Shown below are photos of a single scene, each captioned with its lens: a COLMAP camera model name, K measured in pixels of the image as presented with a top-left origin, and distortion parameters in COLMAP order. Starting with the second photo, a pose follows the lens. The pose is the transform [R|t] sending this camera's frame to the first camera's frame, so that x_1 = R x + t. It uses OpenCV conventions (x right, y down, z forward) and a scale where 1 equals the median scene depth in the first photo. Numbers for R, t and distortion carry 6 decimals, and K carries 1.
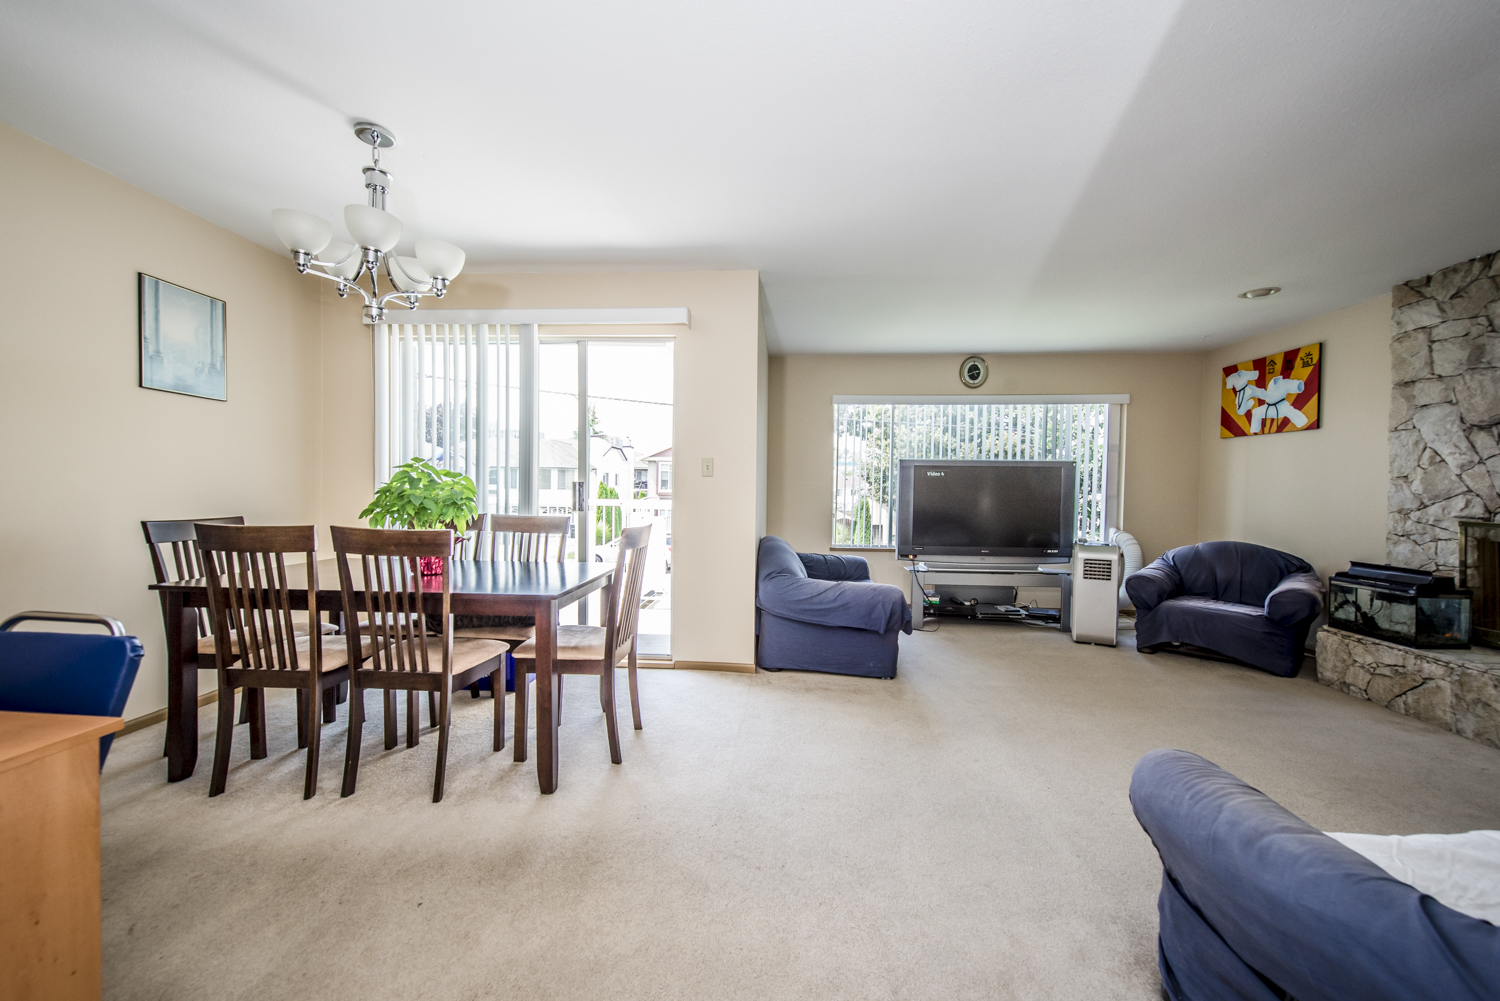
lens RADIAL K [[585.2, 0, 747.3], [0, 585.2, 503.7], [0, 0, 1]] dist [0.005979, -0.001638]
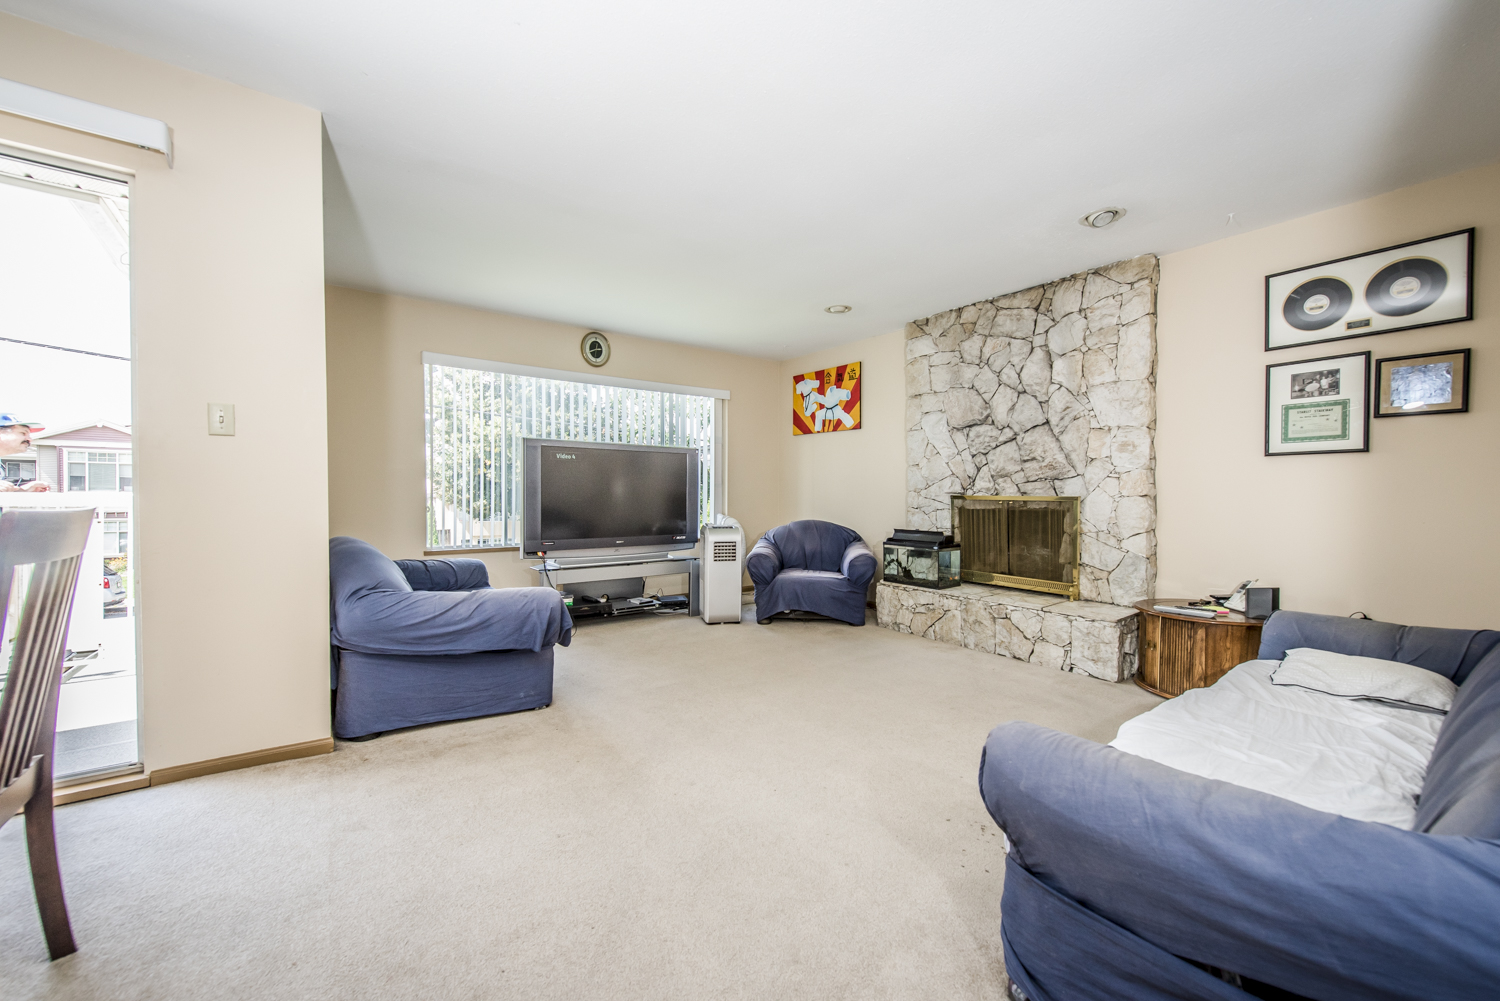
lens RADIAL K [[585.2, 0, 750.0], [0, 585.2, 506.4], [0, 0, 1]] dist [0.005979, -0.001638]
pose [[0.757831, -0.022194, 0.652074, -0.053592], [0.021447, 0.999729, 0.009101, 0.028678], [-0.652099, 0.007088, 0.758101, 0.221143]]
